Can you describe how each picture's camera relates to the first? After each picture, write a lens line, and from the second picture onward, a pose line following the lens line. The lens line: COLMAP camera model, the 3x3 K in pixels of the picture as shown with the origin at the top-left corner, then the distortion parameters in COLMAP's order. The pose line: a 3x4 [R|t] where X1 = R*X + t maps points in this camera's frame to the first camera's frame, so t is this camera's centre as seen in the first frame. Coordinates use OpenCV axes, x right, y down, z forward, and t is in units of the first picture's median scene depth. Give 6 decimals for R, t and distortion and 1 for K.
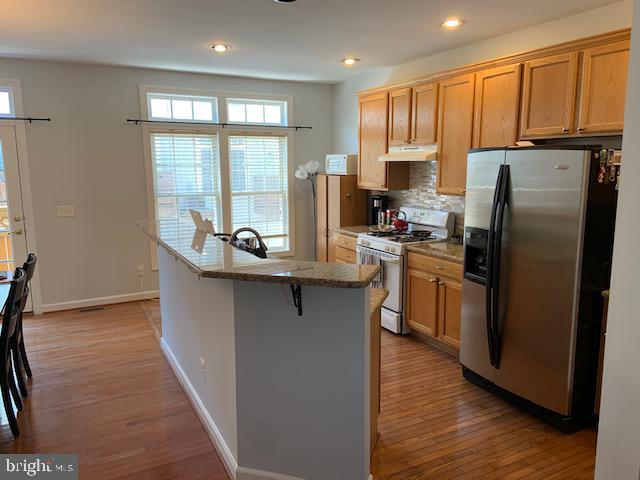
lens RADIAL K [[473.5, 0, 314.7], [0, 473.5, 239.2], [0, 0, 1]] dist [0.046532, -0.029037]
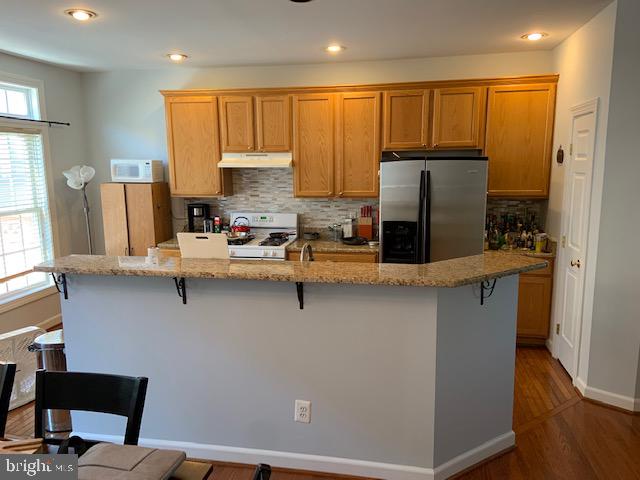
lens RADIAL K [[473.5, 0, 314.9], [0, 473.5, 242.3], [0, 0, 1]] dist [0.046532, -0.029037]
pose [[0.644852, -0.128156, 0.753487, -0.476766], [0.126325, 0.990155, 0.060298, -0.047024], [-0.753796, 0.056301, 0.654692, 0.228121]]
